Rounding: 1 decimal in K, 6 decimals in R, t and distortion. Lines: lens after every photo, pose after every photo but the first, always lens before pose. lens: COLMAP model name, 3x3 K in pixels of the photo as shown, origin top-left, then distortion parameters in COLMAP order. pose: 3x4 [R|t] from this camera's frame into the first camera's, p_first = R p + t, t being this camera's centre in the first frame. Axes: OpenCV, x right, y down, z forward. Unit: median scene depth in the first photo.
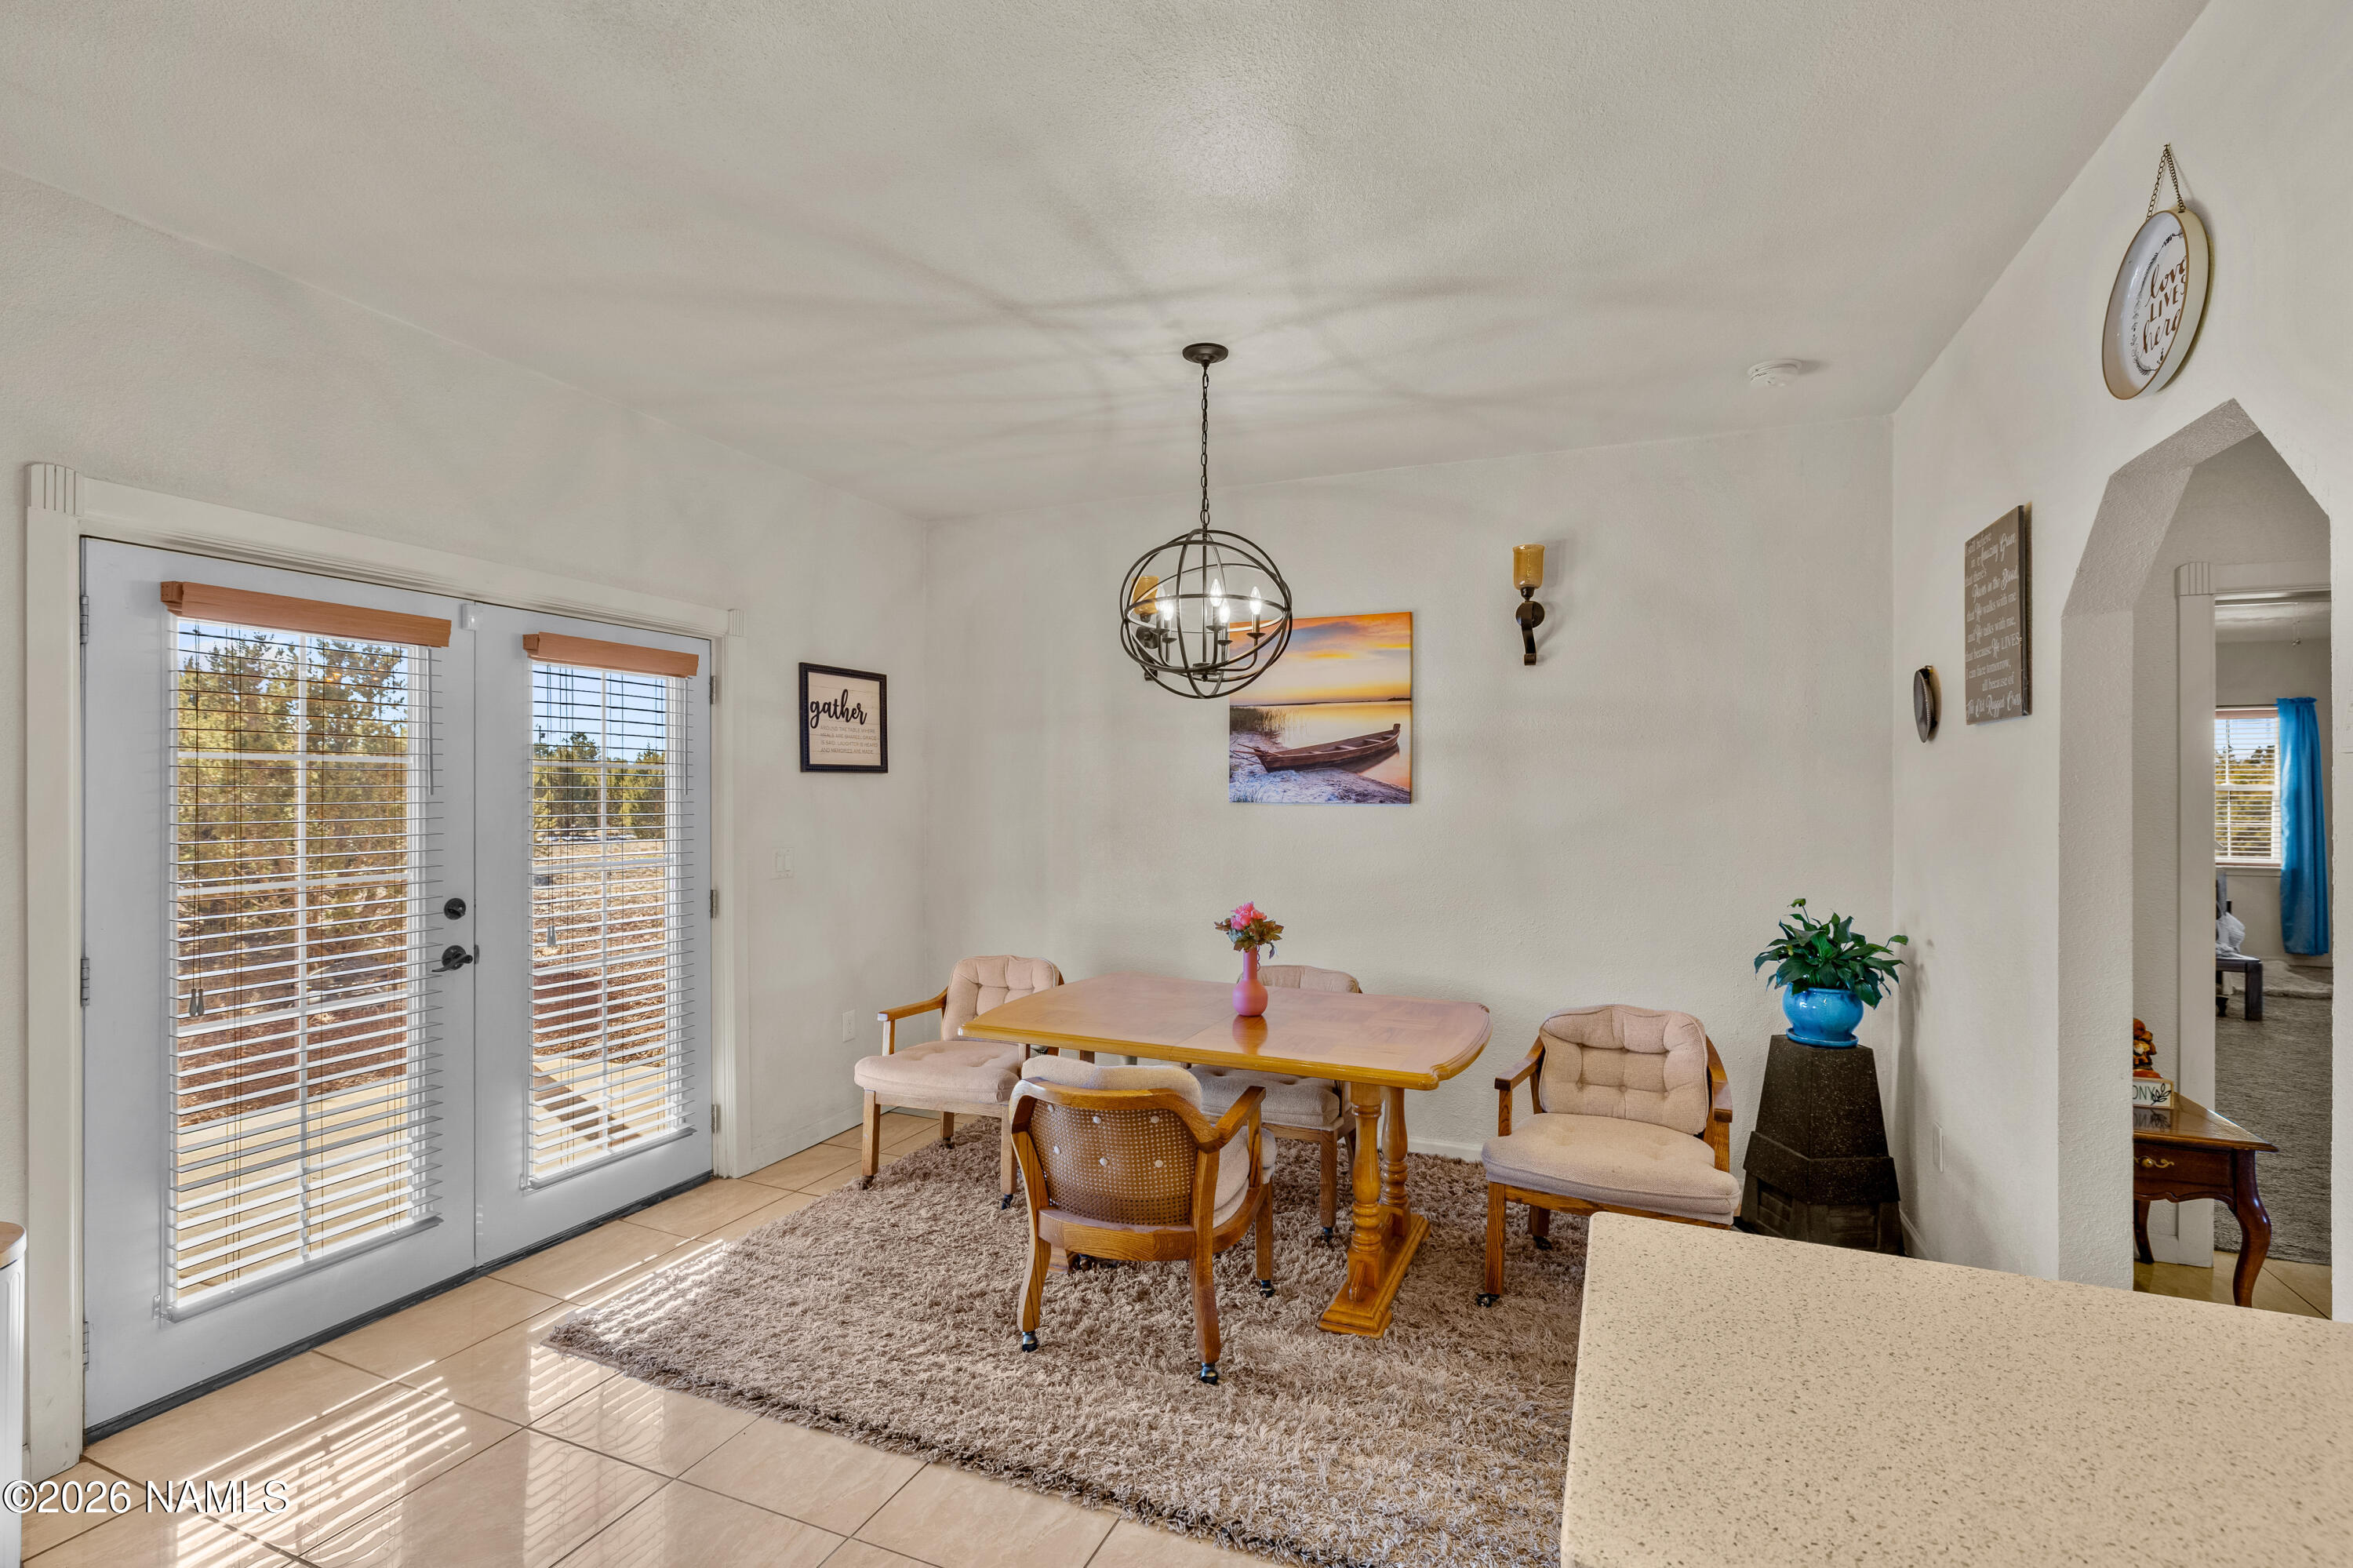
lens RADIAL K [[1076.8, 0, 1176.5], [0, 1076.8, 784.0], [0, 0, 1]] dist [-0.002673, -0.000195]
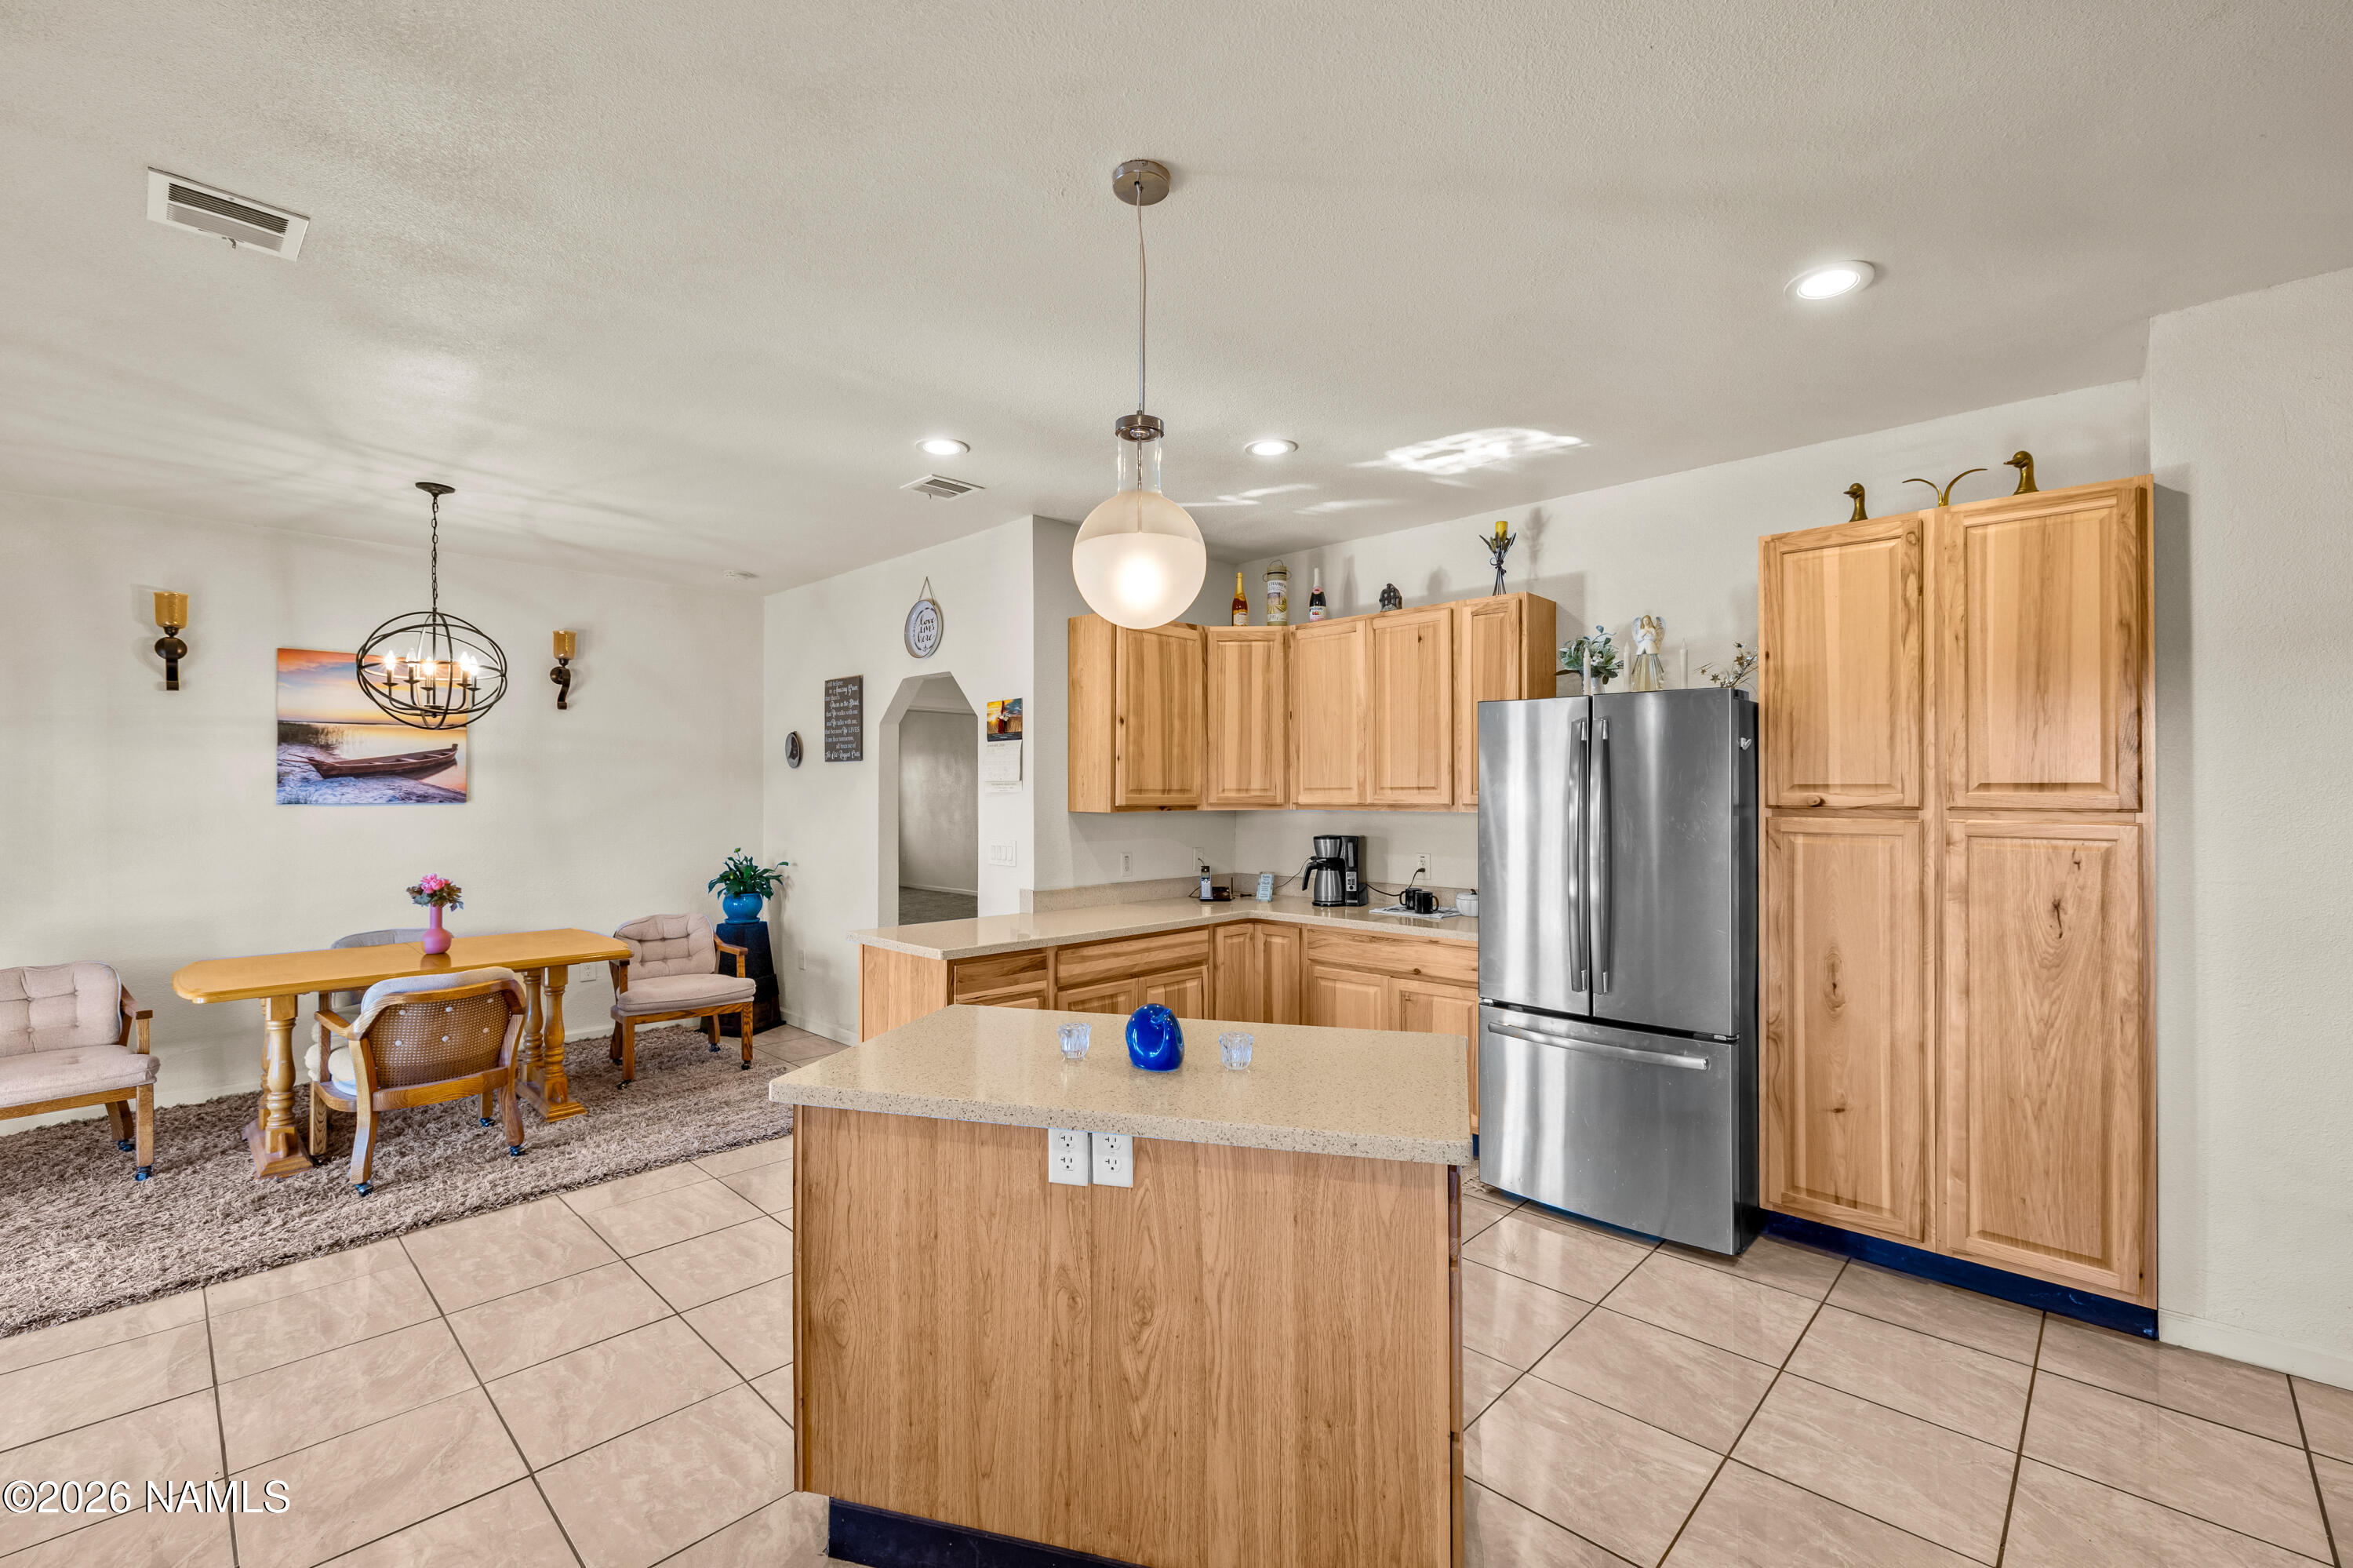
lens RADIAL K [[998.5, 0, 1183.8], [0, 998.5, 794.1], [0, 0, 1]] dist [-0.000382, 0.000007]
pose [[0.352911, -0.007703, 0.935625, -0.729214], [-0.000490, 0.999964, 0.008418, -0.004253], [-0.935657, -0.003430, 0.352894, -0.336770]]
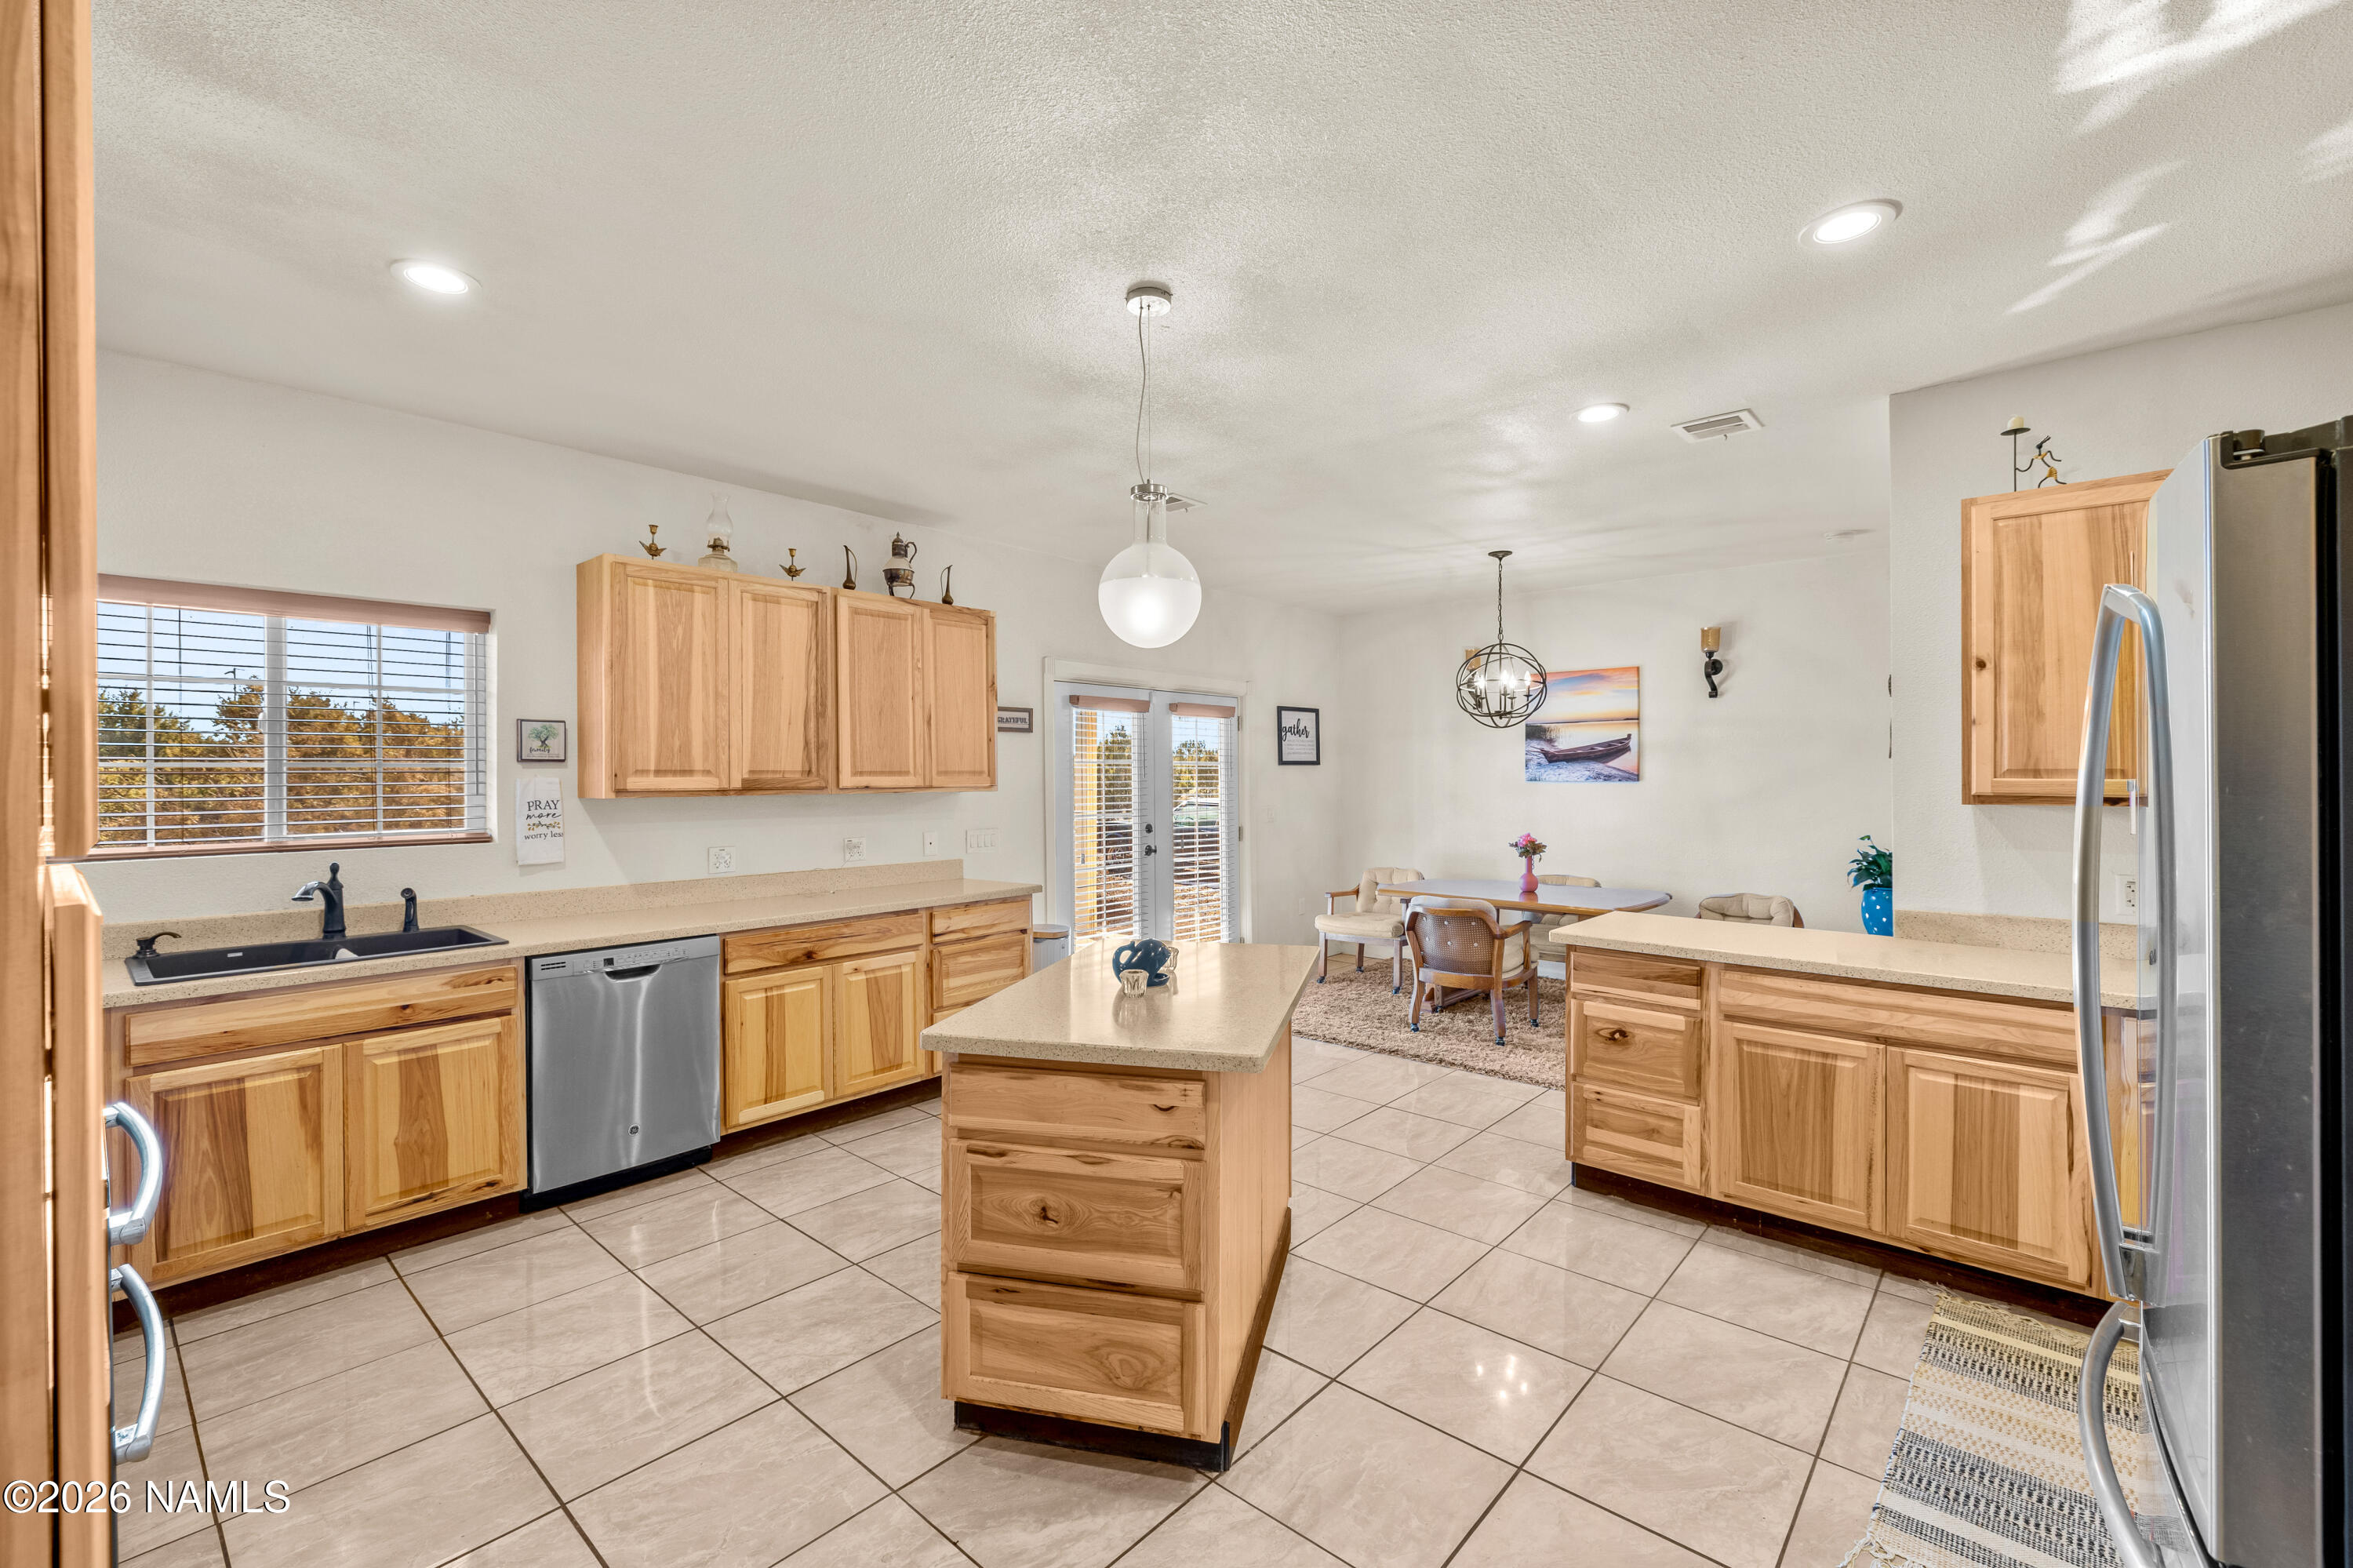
lens RADIAL K [[1013.7, 0, 1176.5], [0, 1013.7, 784.0], [0, 0, 1]] dist [-0.001012, 0.000054]
pose [[0.946983, -0.001828, -0.321277, 0.049988], [0.006224, 0.999901, 0.012657, -0.002458], [0.321222, -0.013986, 0.946901, -0.813543]]
